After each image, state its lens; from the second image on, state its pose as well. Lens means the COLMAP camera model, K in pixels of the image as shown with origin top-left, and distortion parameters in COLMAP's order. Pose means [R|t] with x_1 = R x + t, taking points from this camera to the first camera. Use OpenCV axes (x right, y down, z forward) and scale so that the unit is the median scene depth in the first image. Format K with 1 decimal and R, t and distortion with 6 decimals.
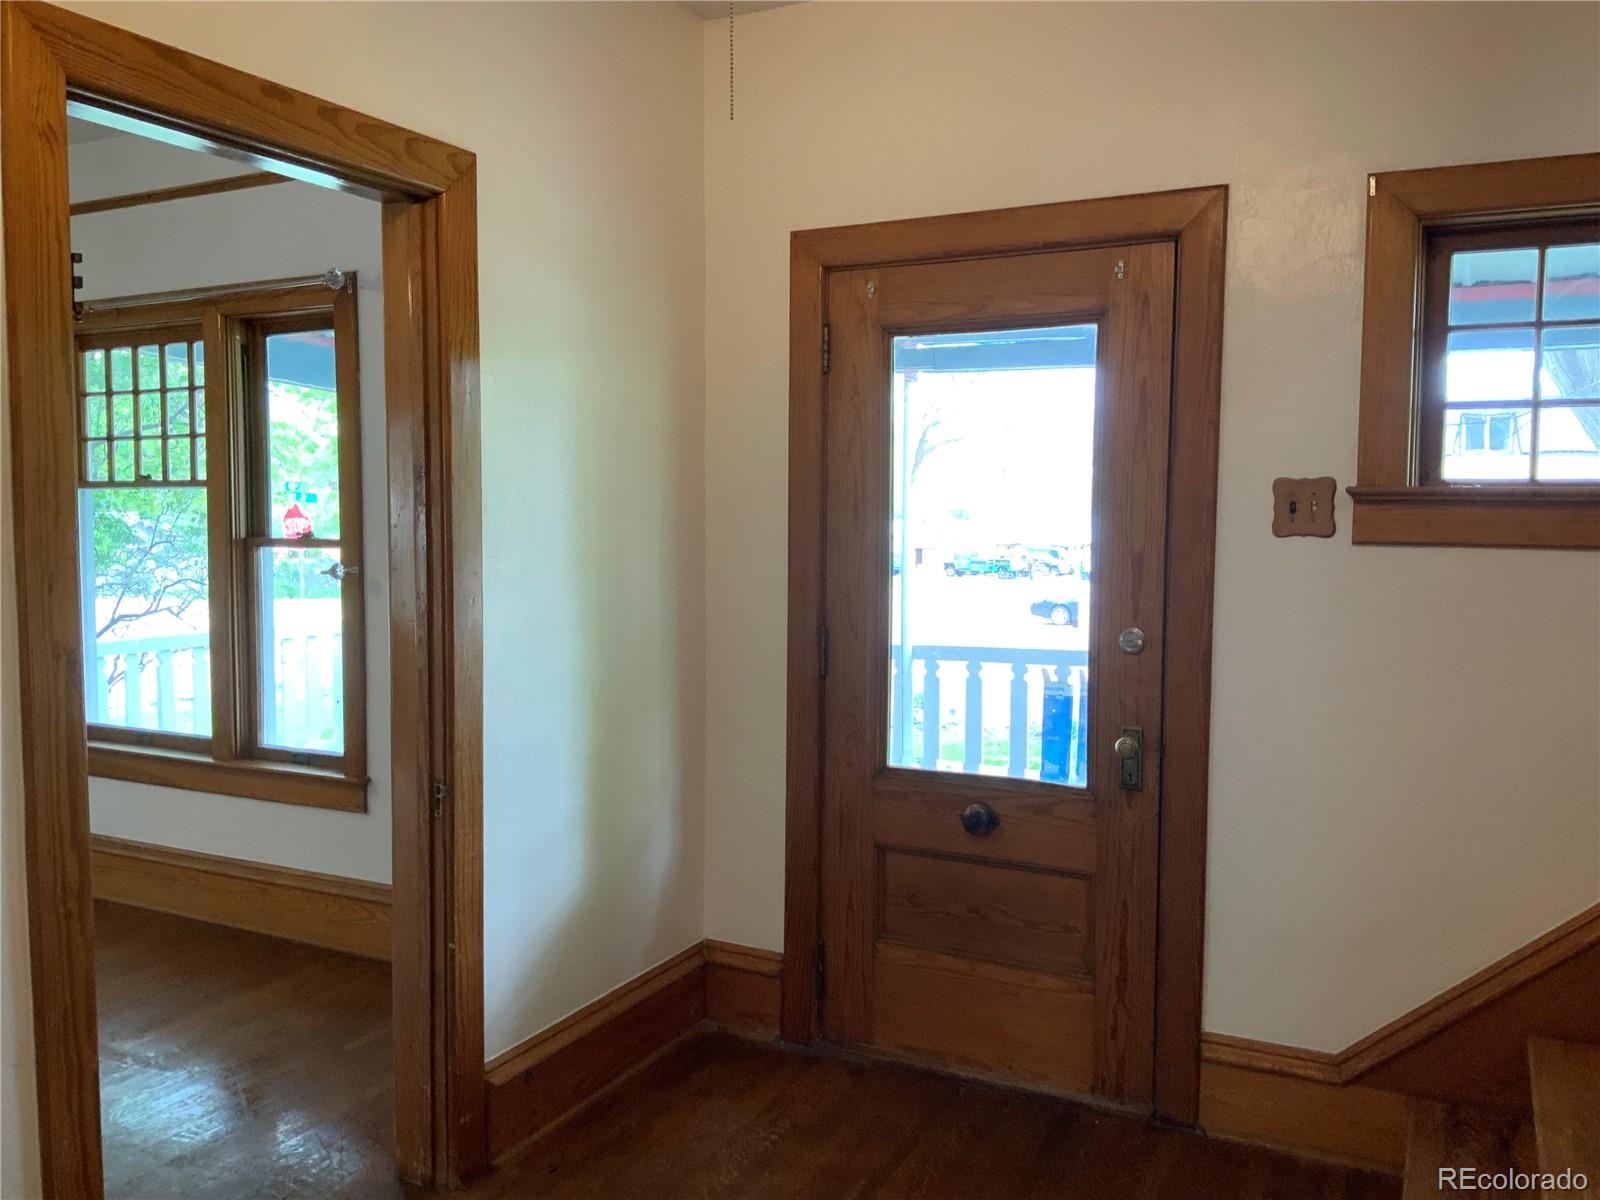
lens RADIAL K [[1300.3, 0, 805.6], [0, 1300.3, 596.2], [0, 0, 1]] dist [0.112620, -0.227248]
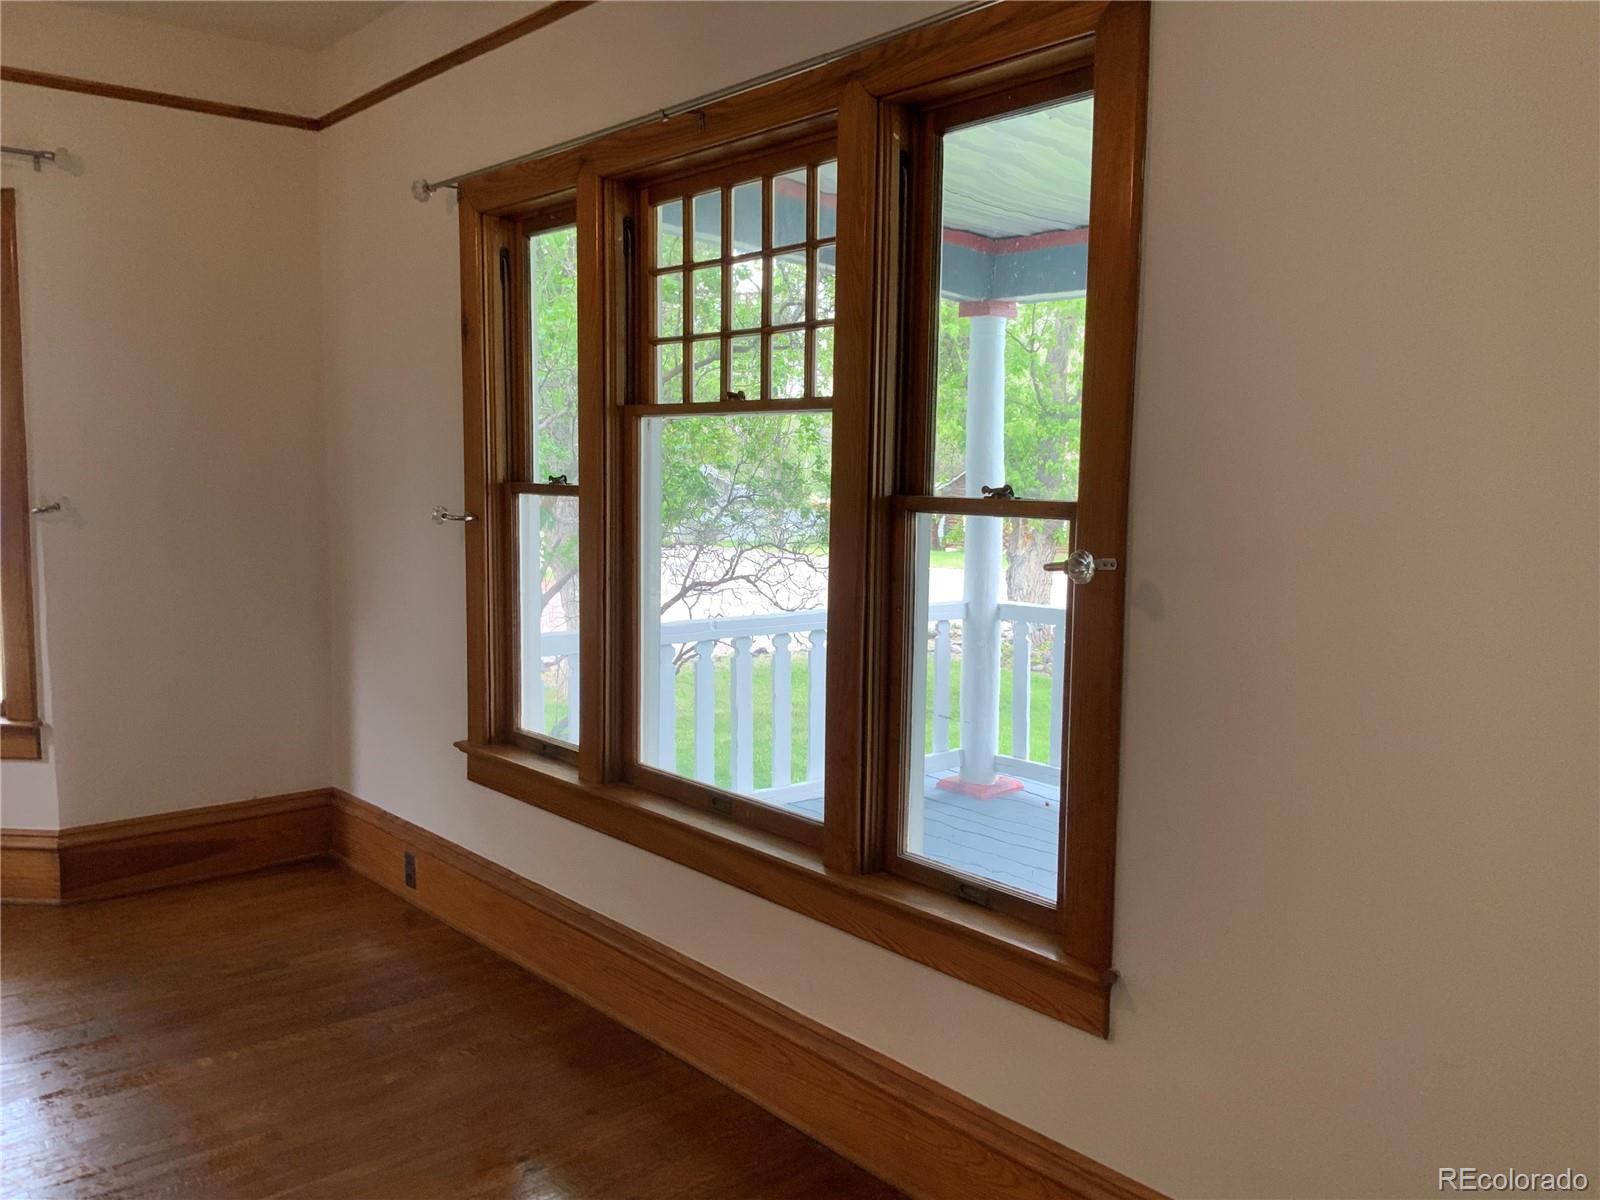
lens RADIAL K [[1328.0, 0, 776.5], [0, 1328.0, 603.3], [0, 0, 1]] dist [0.066876, -0.135119]
pose [[0.914261, 0.049359, -0.402107, -0.329109], [-0.033868, 0.998388, 0.045547, -0.031236], [0.403707, -0.028023, 0.914459, 0.626897]]
